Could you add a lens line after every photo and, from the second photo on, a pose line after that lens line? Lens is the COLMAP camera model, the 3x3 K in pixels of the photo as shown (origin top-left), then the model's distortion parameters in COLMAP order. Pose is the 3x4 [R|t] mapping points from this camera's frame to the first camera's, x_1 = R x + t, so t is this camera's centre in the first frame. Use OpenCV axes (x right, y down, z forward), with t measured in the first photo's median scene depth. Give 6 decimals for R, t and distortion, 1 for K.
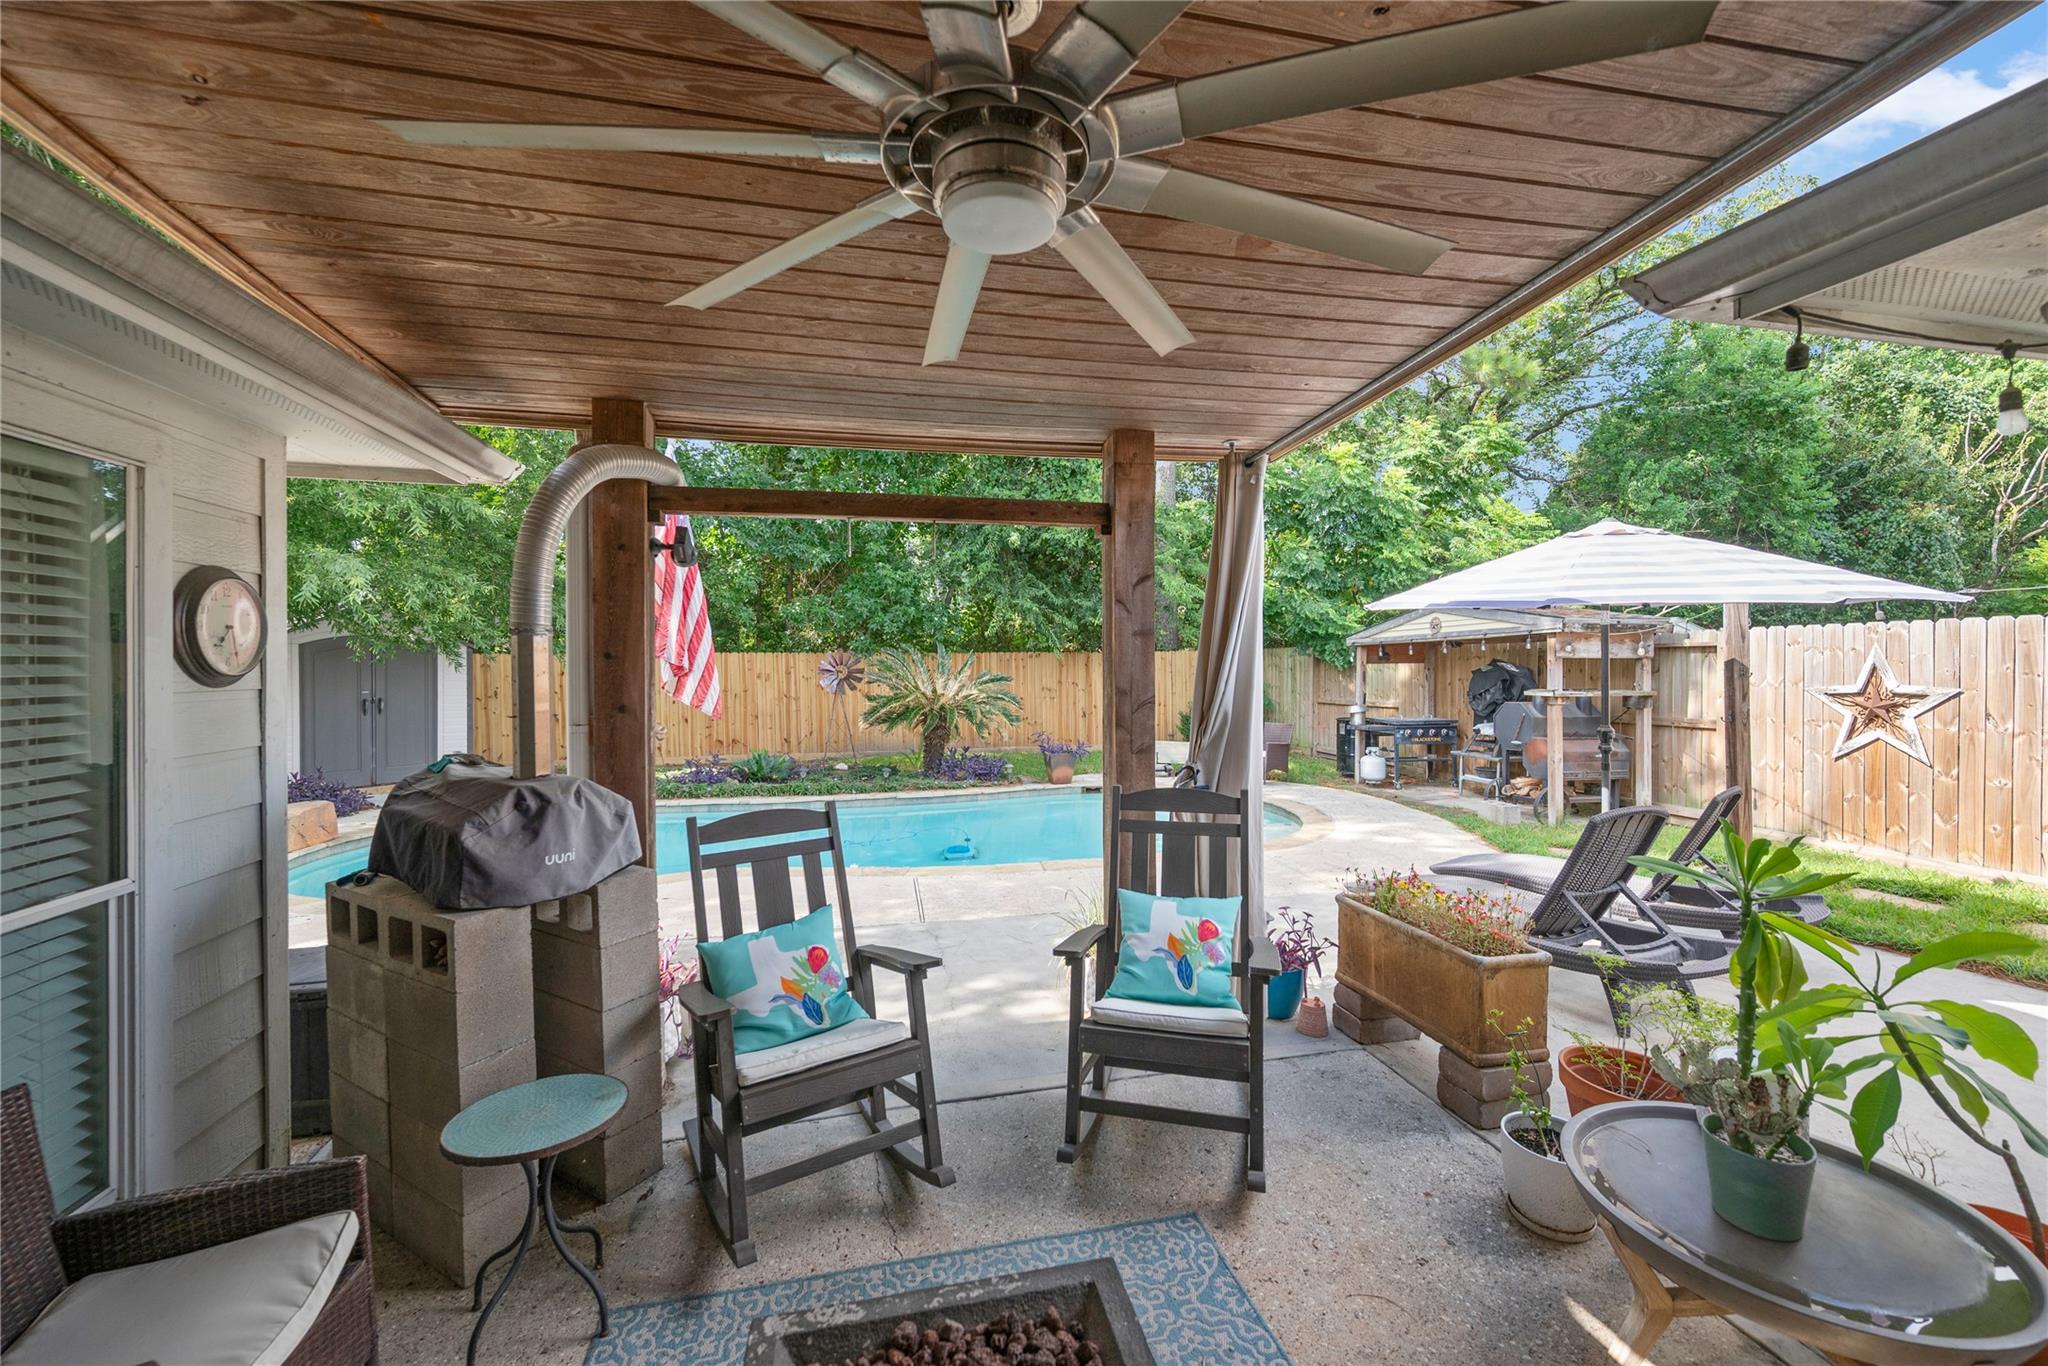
lens RADIAL K [[805.7, 0, 1034.6], [0, 805.7, 670.5], [0, 0, 1]] dist [-0.001827, -0.000015]
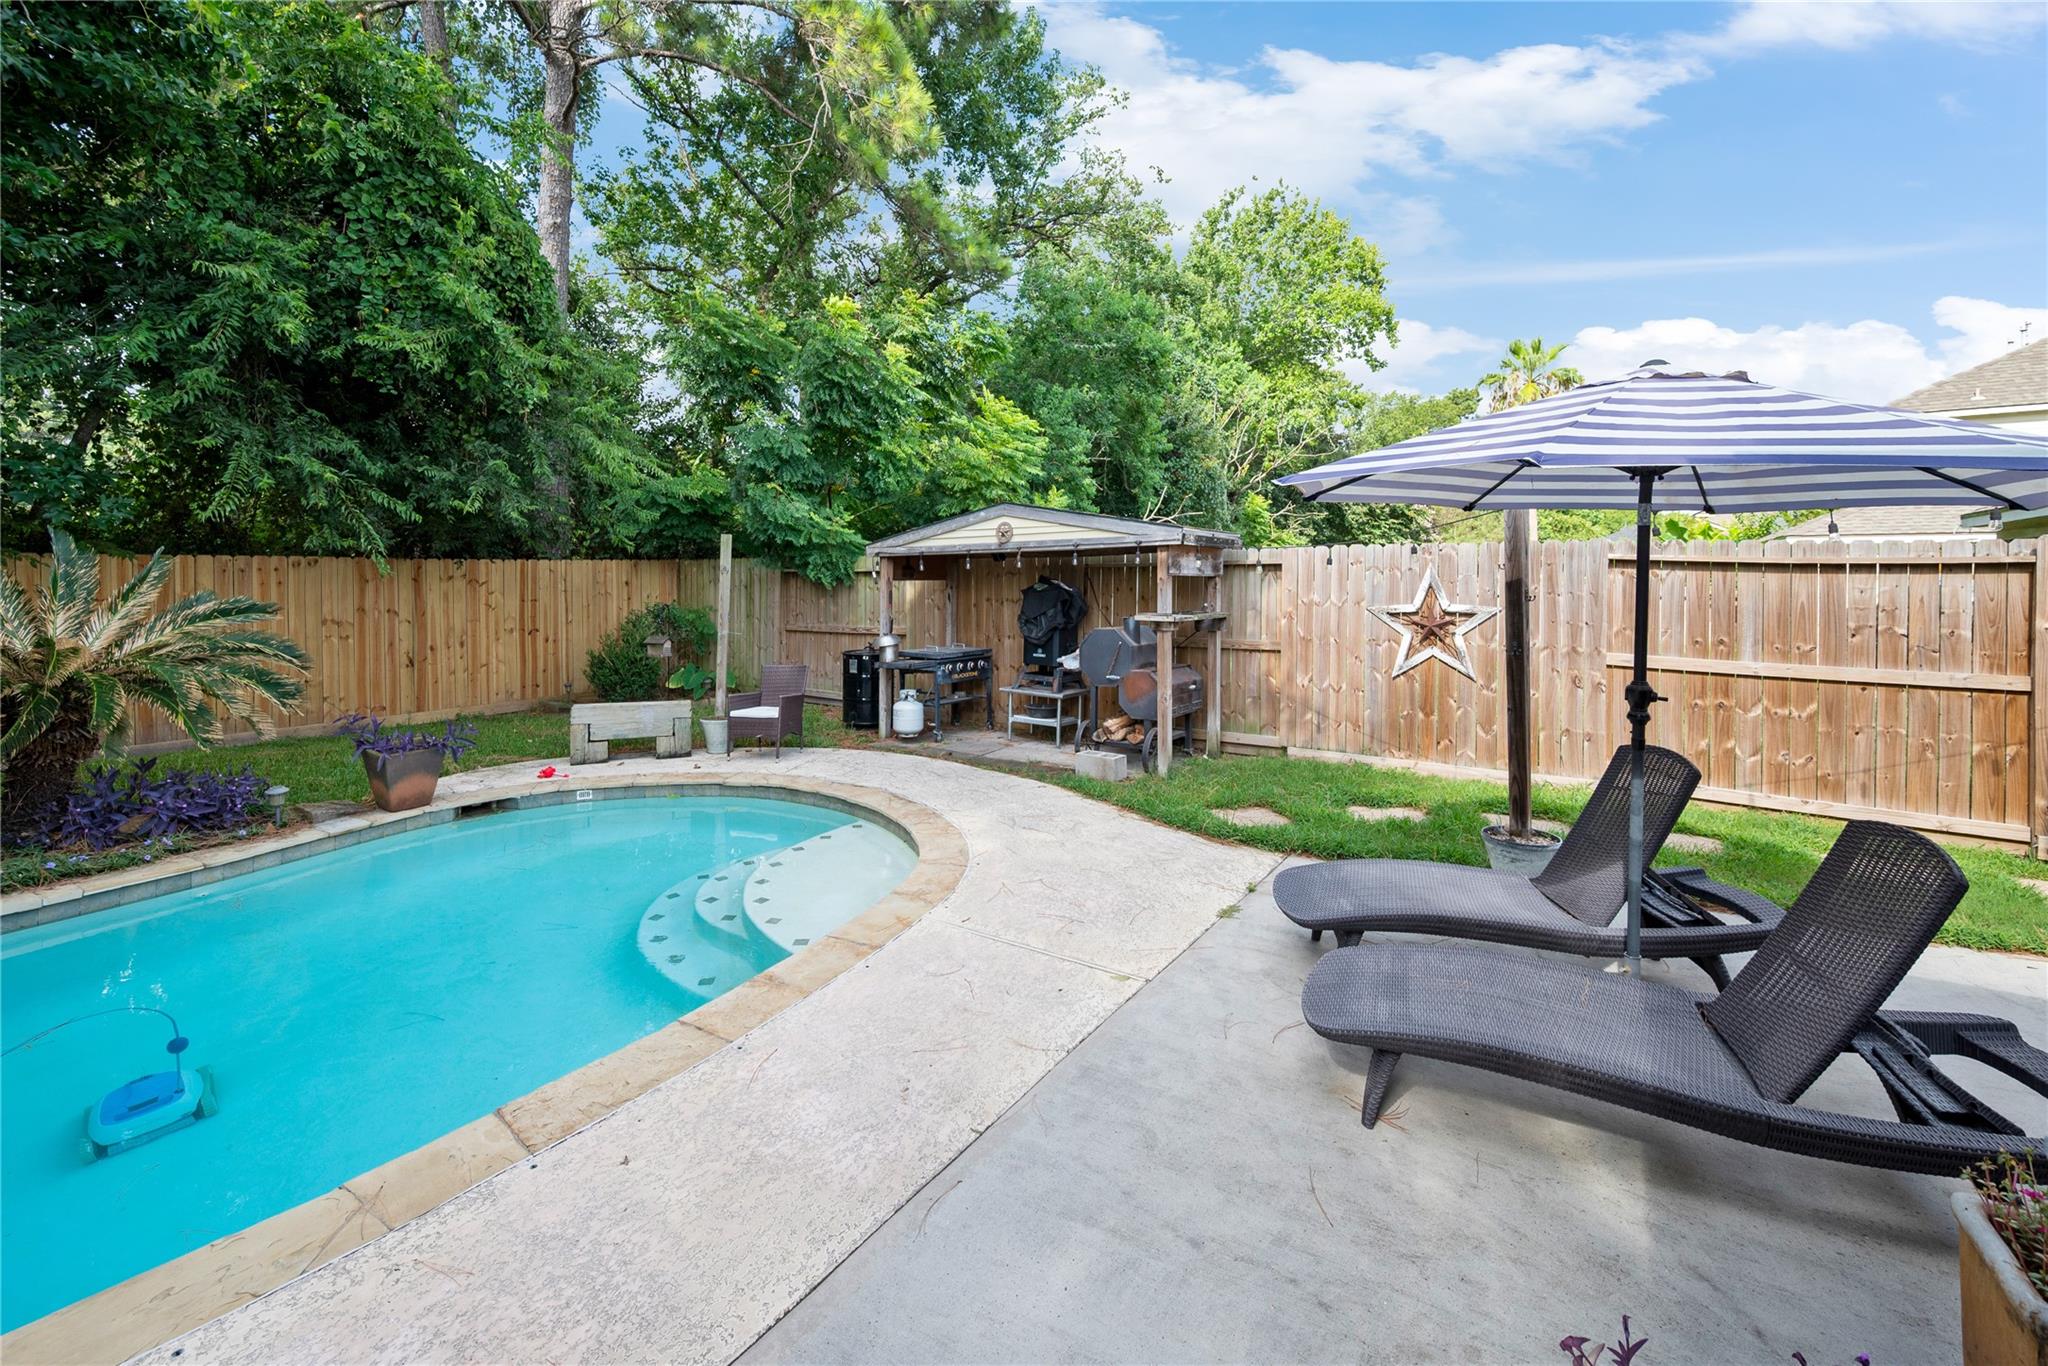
lens RADIAL K [[856.8, 0, 1015.2], [0, 856.8, 580.4], [0, 0, 1]] dist [0.009139, -0.000117]
pose [[0.742605, 0.002573, 0.669724, -0.051852], [0.001615, 0.999983, -0.005634, -0.004103], [-0.669727, 0.005265, 0.742589, 0.329315]]
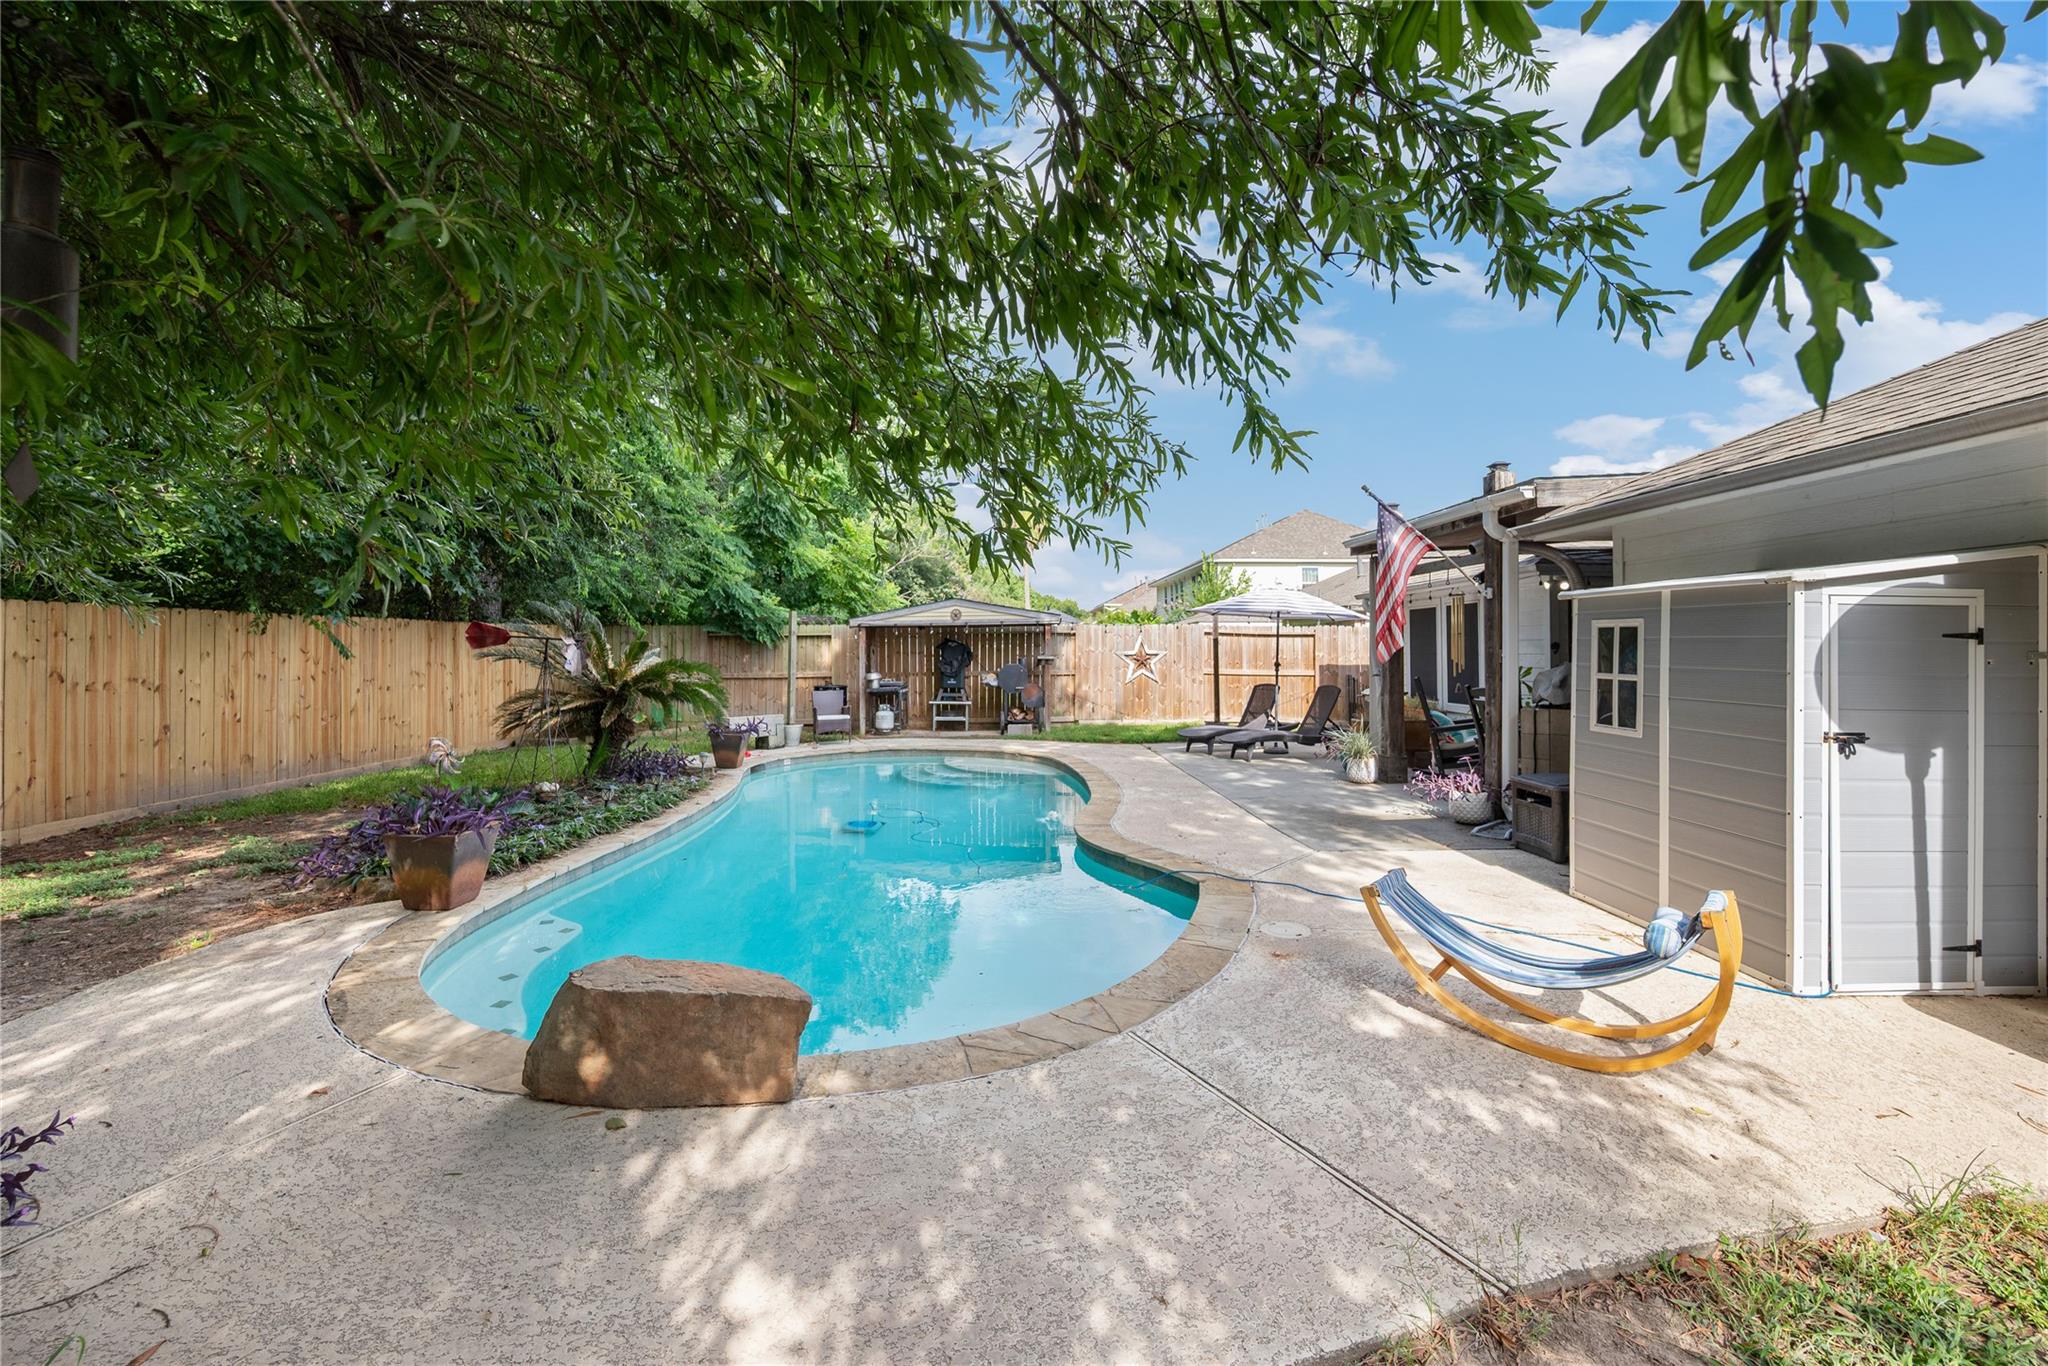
lens RADIAL K [[805.7, 0, 1016.0], [0, 805.7, 662.6], [0, 0, 1]] dist [-0.001827, -0.000015]
pose [[0.230046, -0.015125, 0.973062, -0.816038], [0.007562, 0.999877, 0.013754, 0.011298], [-0.973150, 0.004194, 0.230132, 0.496345]]
